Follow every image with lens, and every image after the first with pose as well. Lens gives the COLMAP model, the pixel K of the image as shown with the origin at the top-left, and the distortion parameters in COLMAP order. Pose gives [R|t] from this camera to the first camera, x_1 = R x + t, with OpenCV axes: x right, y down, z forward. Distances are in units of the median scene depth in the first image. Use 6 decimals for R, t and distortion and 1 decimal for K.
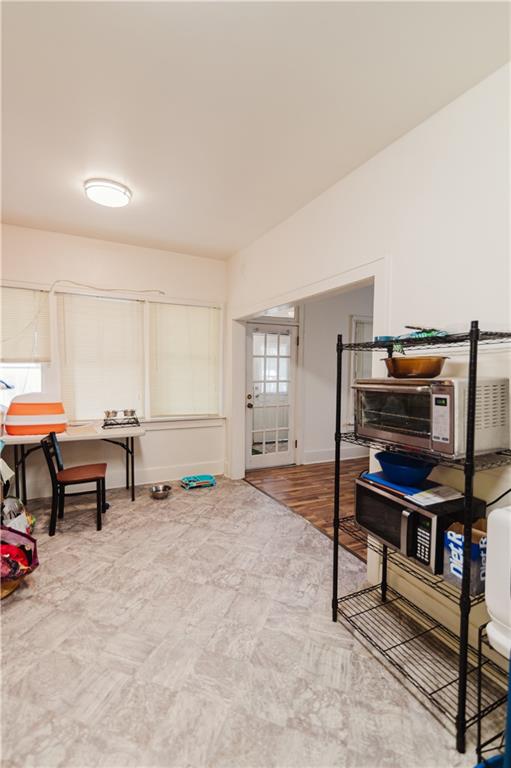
lens RADIAL K [[338.4, 0, 259.1], [0, 338.4, 381.7], [0, 0, 1]] dist [-0.000568, -0.000019]
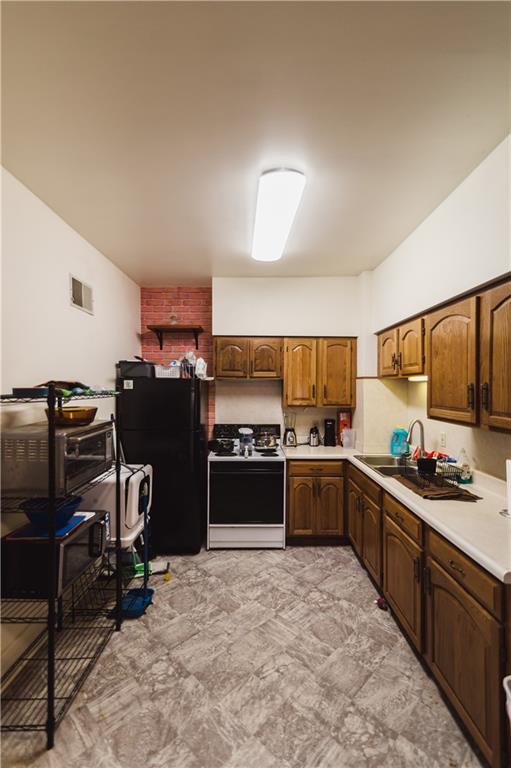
lens RADIAL K [[338.4, 0, 256.5], [0, 338.4, 384.8], [0, 0, 1]] dist [-0.000568, -0.000019]
pose [[-0.886091, -0.005578, 0.463478, -0.717044], [0.013698, 0.999176, 0.038213, -0.195896], [-0.463310, 0.040209, -0.885284, 1.858720]]
